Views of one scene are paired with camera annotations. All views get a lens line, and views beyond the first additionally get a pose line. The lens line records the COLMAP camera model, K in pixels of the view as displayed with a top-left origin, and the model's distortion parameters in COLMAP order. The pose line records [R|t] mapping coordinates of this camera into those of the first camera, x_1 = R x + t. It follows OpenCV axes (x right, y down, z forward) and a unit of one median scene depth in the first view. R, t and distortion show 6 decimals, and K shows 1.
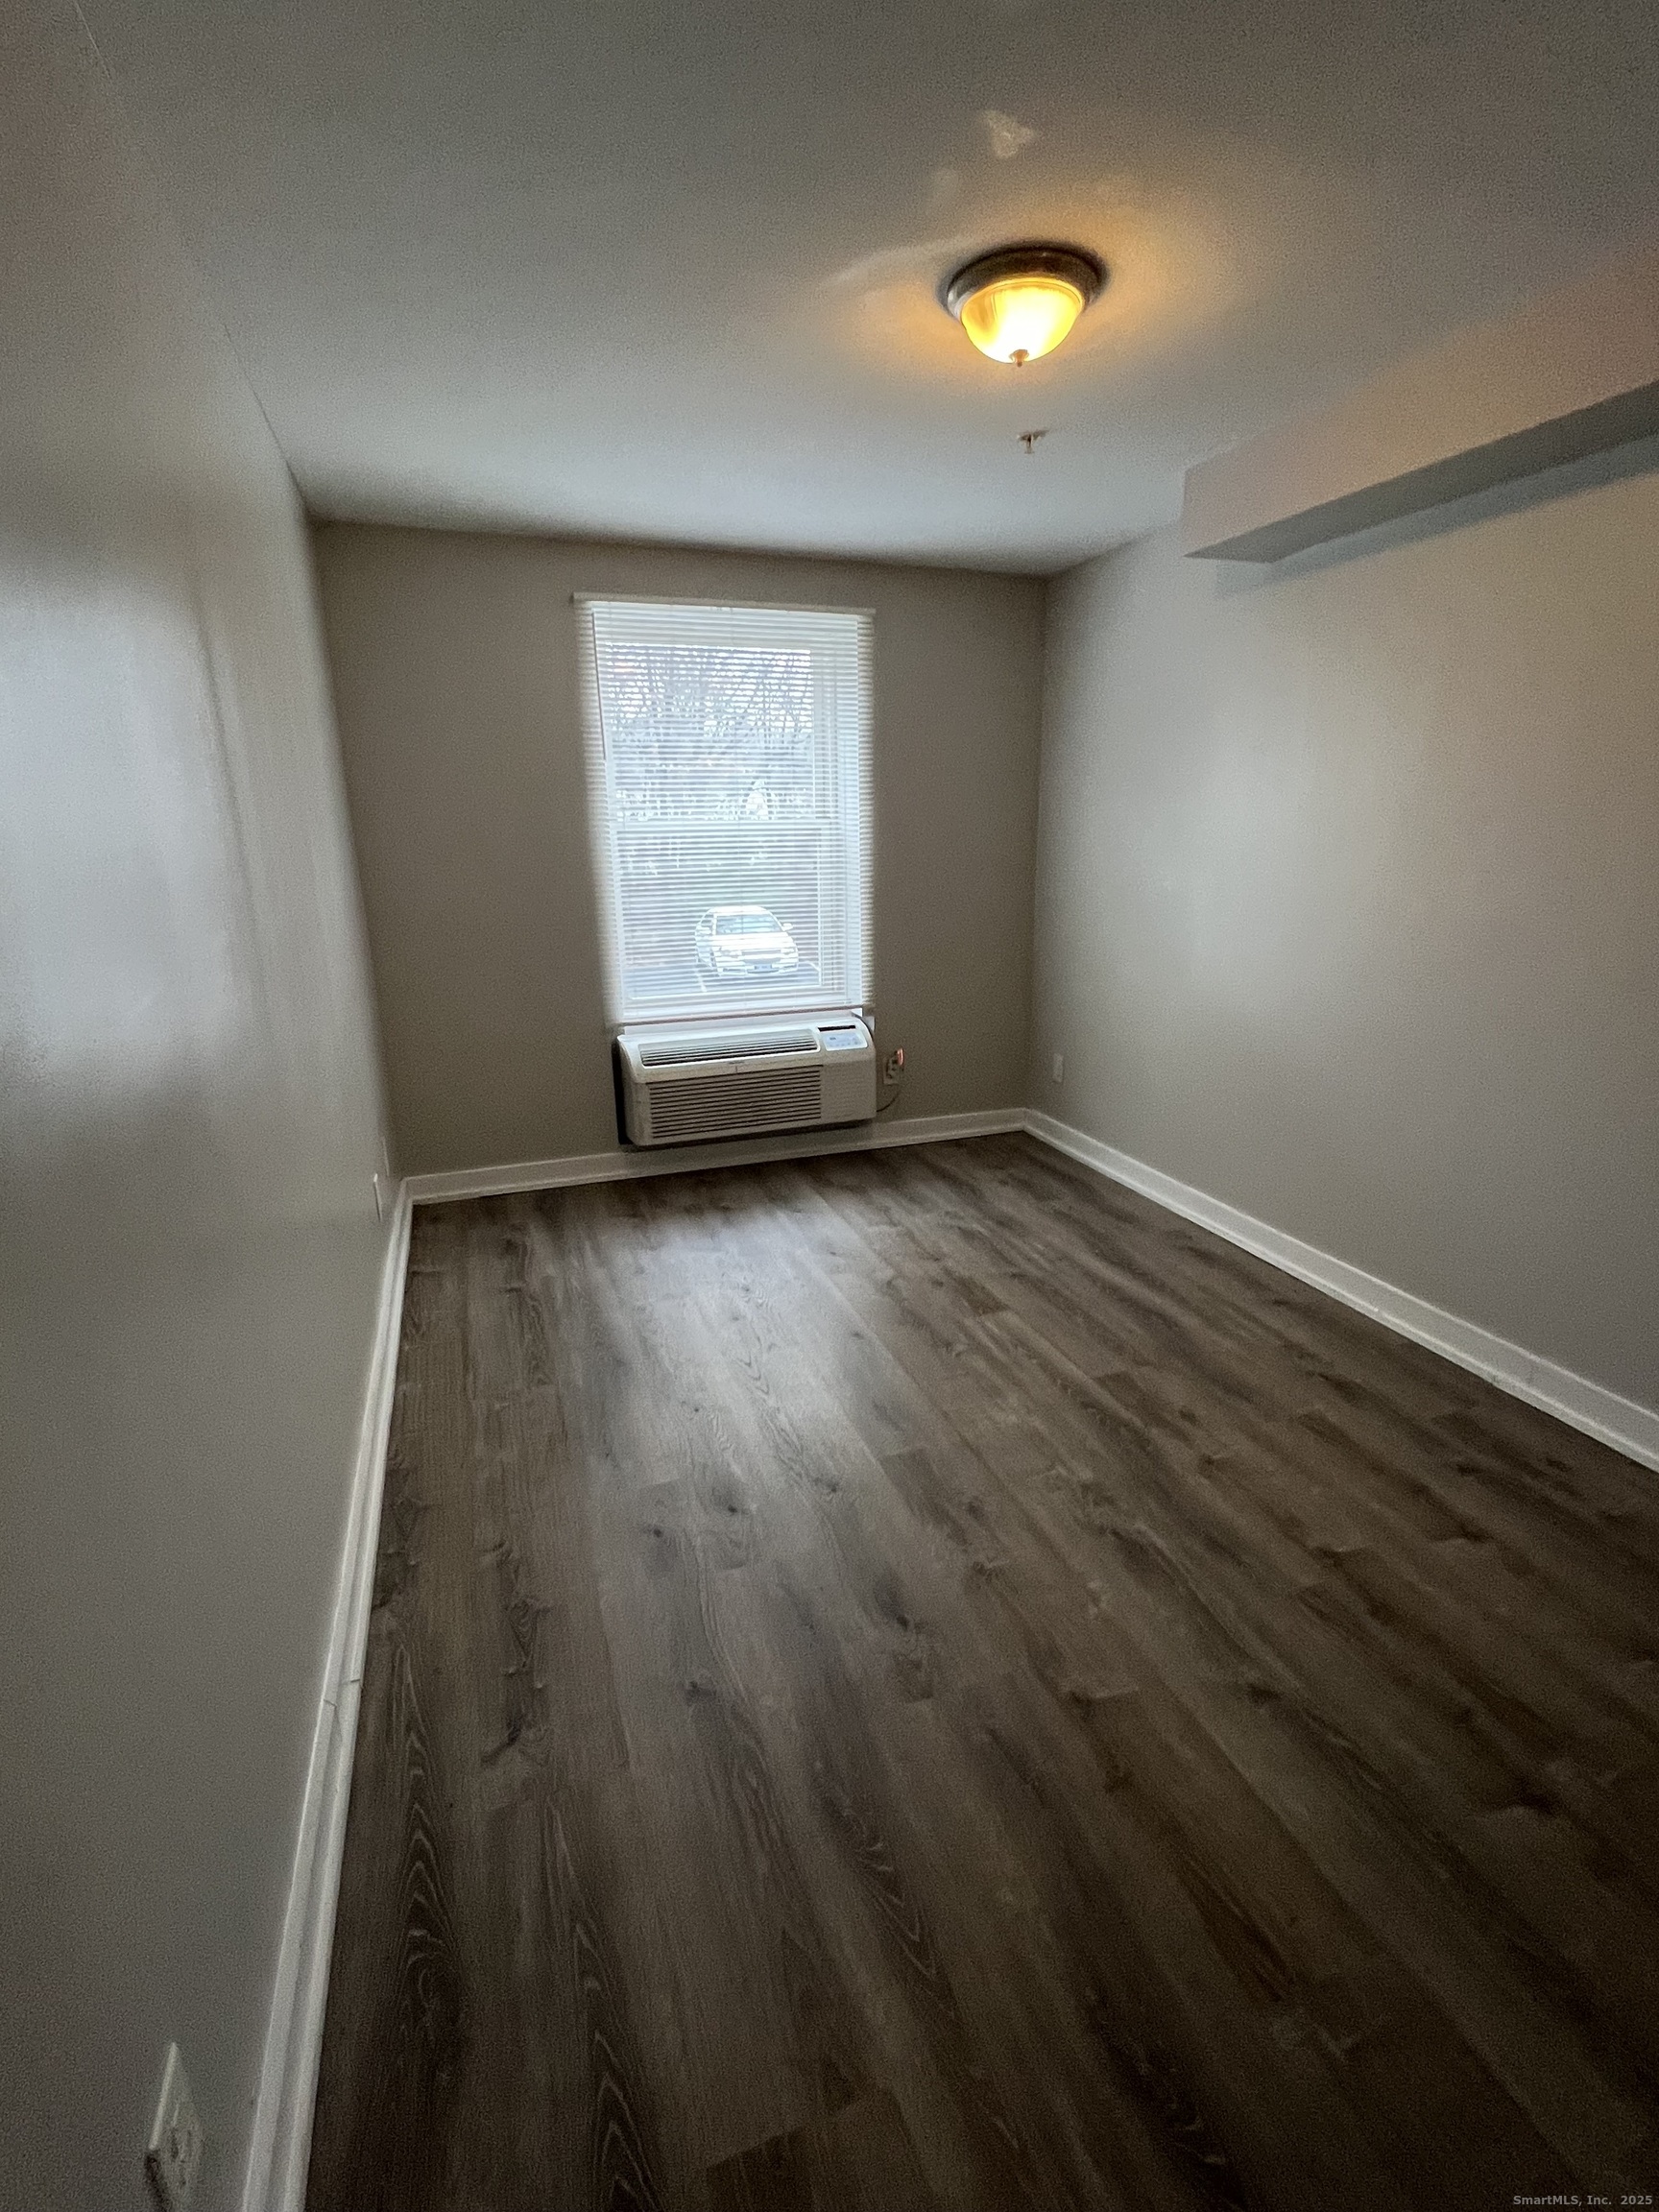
lens RADIAL K [[1015.3, 0, 814.8], [0, 1015.3, 1105.4], [0, 0, 1]] dist [-0.004932, 0.001070]
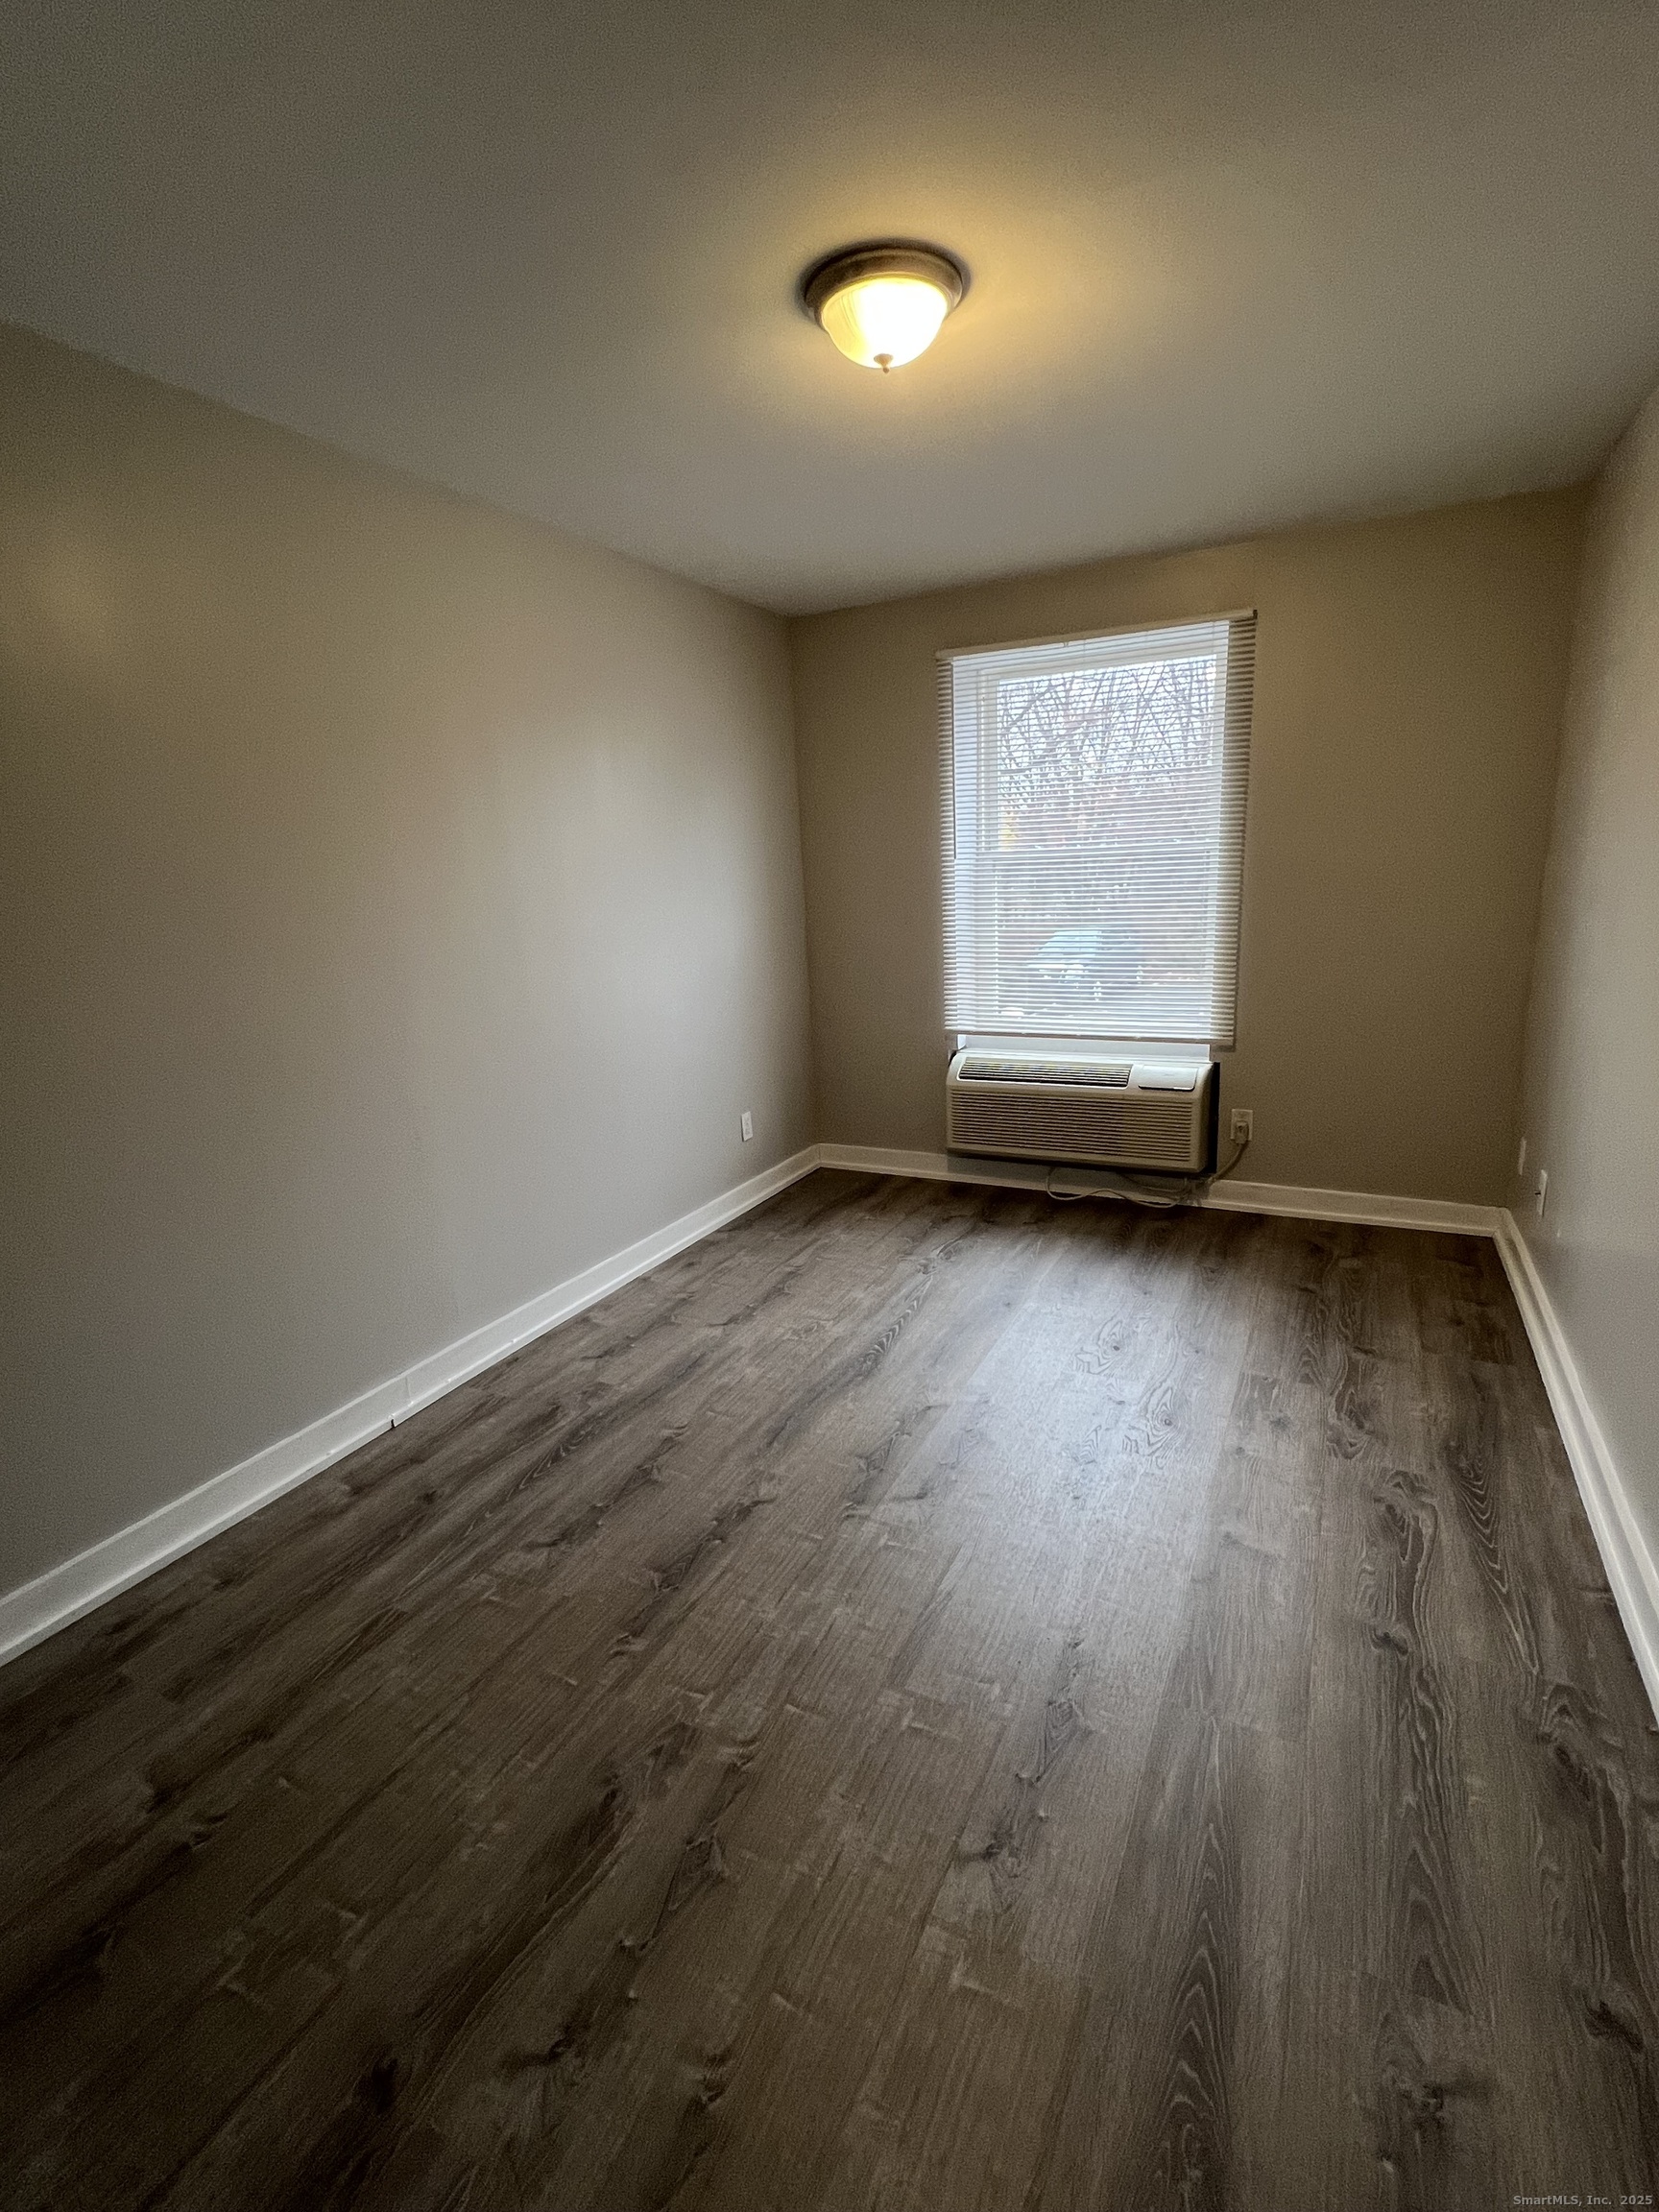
lens RADIAL K [[1015.3, 0, 835.1], [0, 1015.3, 1111.4], [0, 0, 1]] dist [-0.004932, 0.001070]
pose [[0.720581, 0.153041, -0.676271, 0.529089], [-0.149407, 0.986696, 0.064094, -0.060988], [0.677083, 0.054855, 0.733859, 0.174973]]
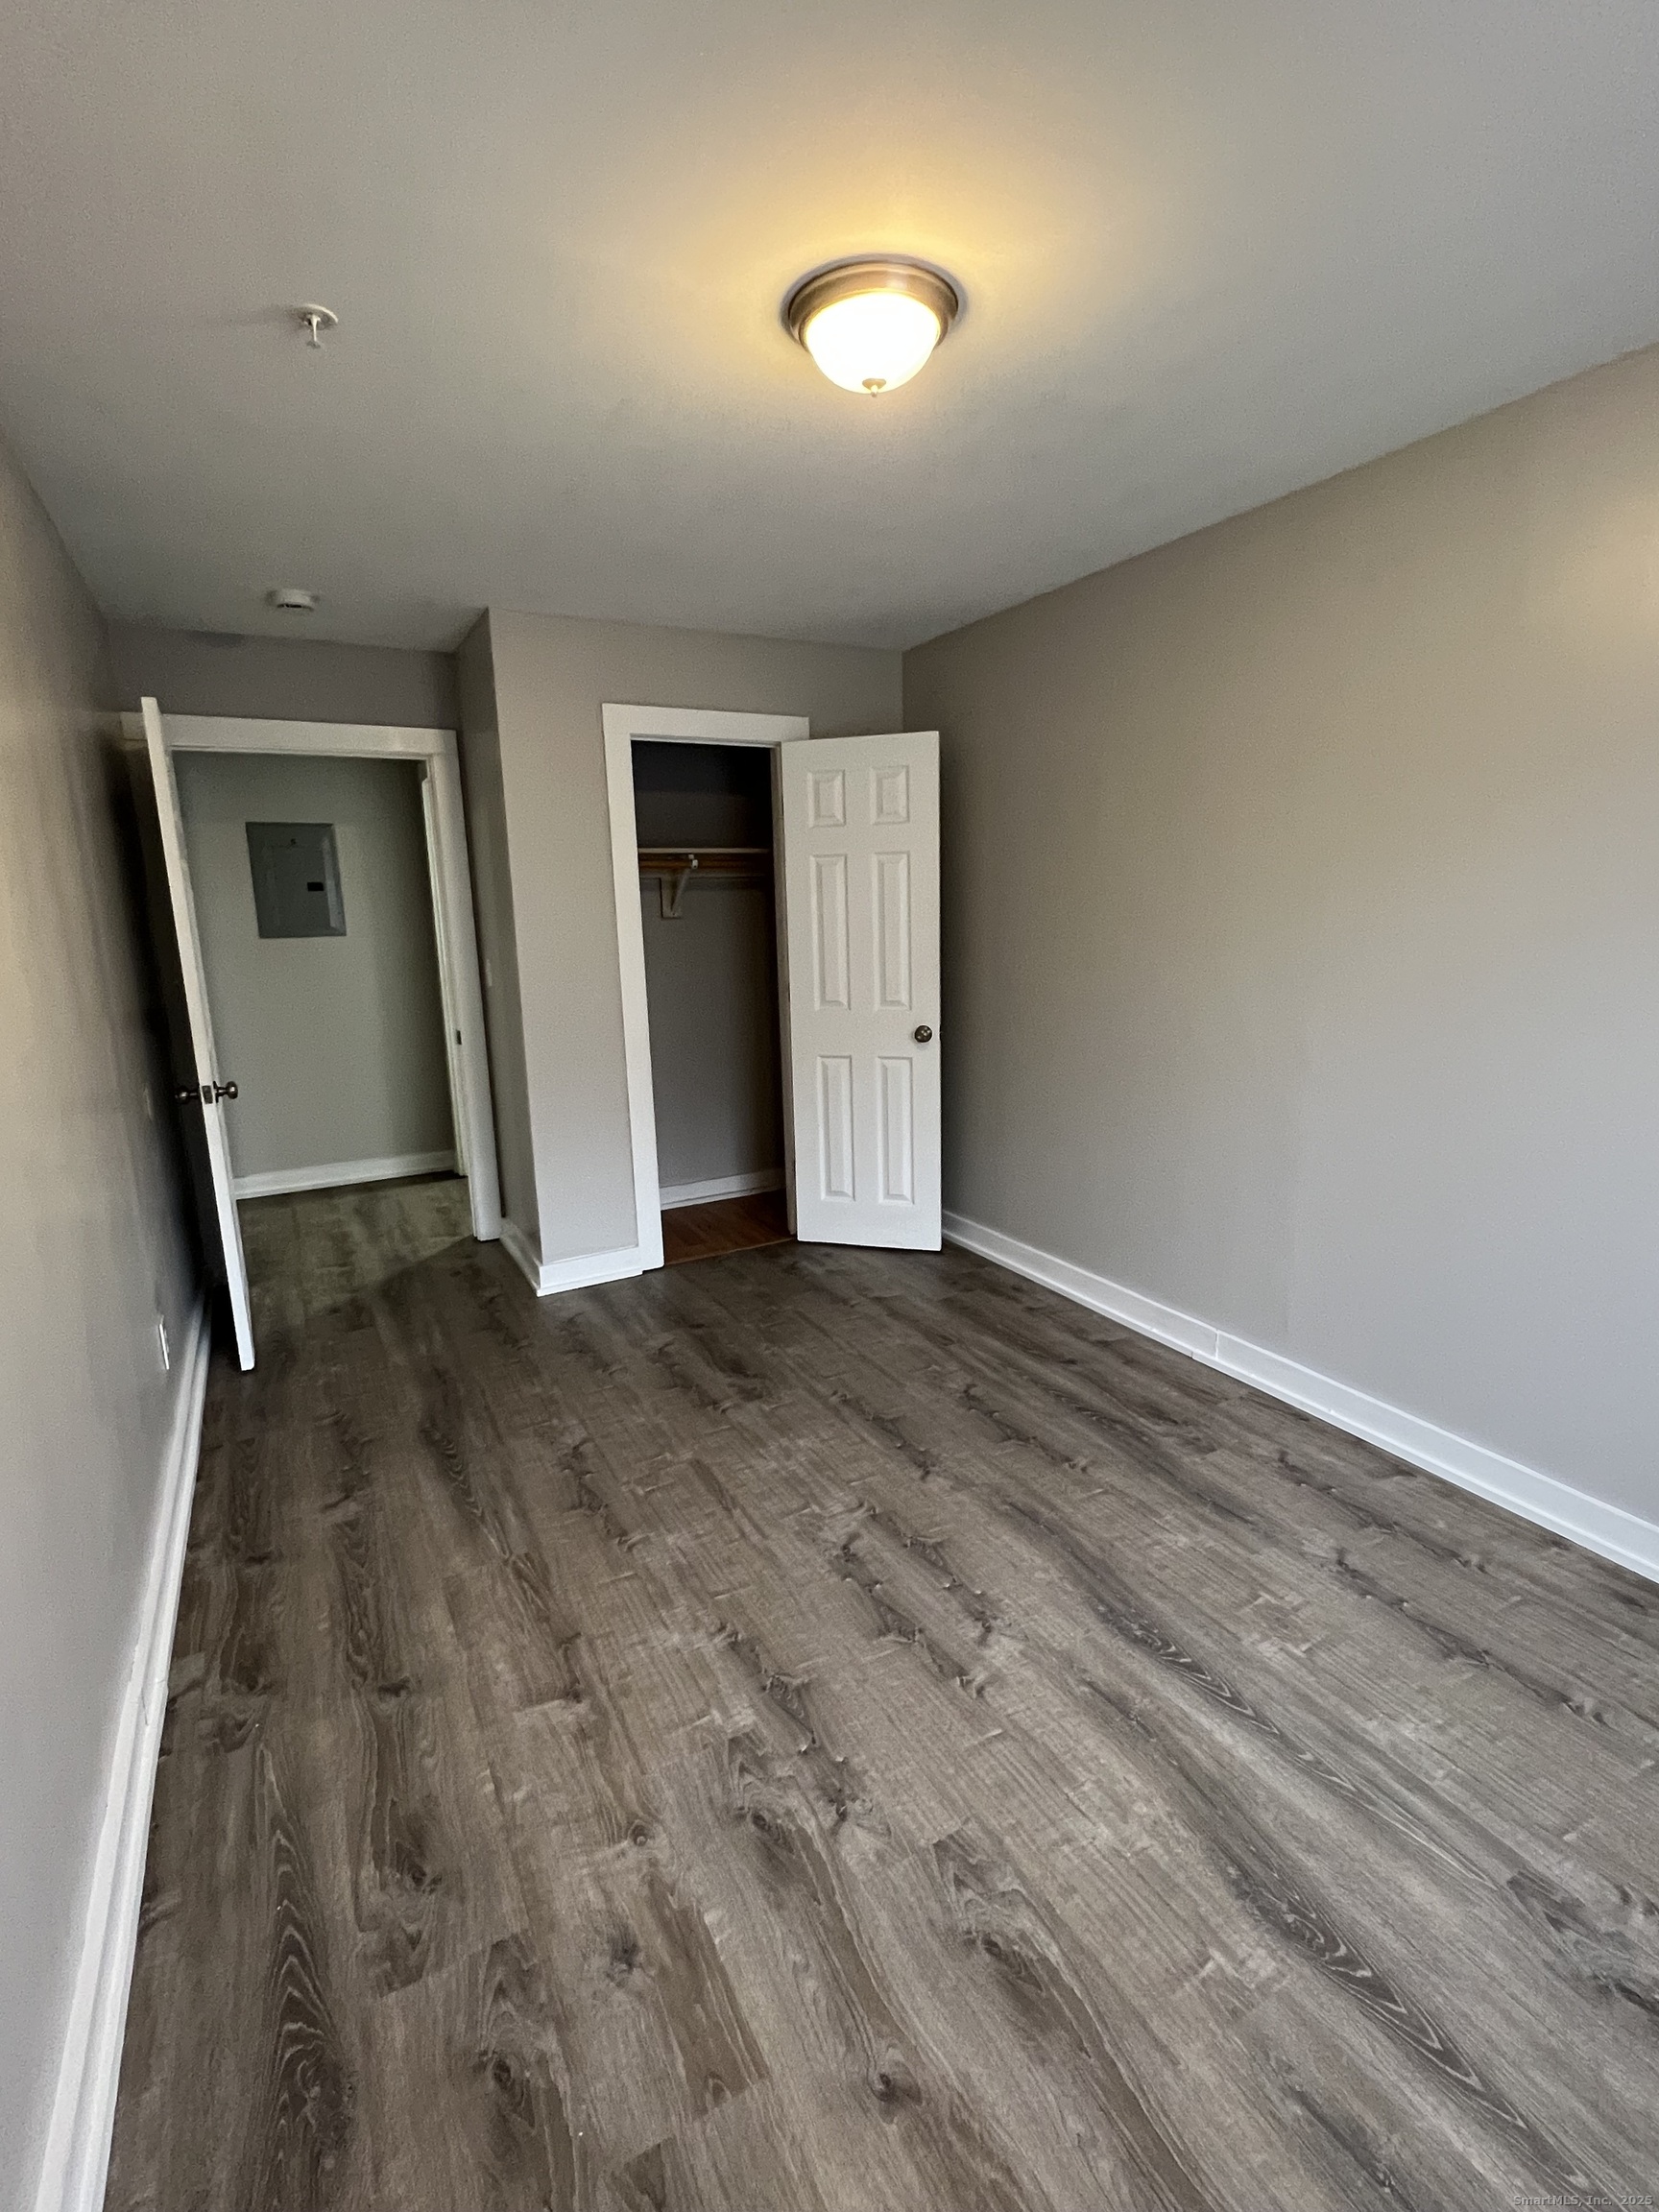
lens RADIAL K [[1015.3, 0, 815.9], [0, 1015.3, 1104.0], [0, 0, 1]] dist [-0.004932, 0.001070]
pose [[-0.981351, 0.078891, -0.175289, 0.266157], [-0.008506, 0.893186, 0.449607, -0.333890], [0.192035, 0.442713, -0.875858, 1.170559]]
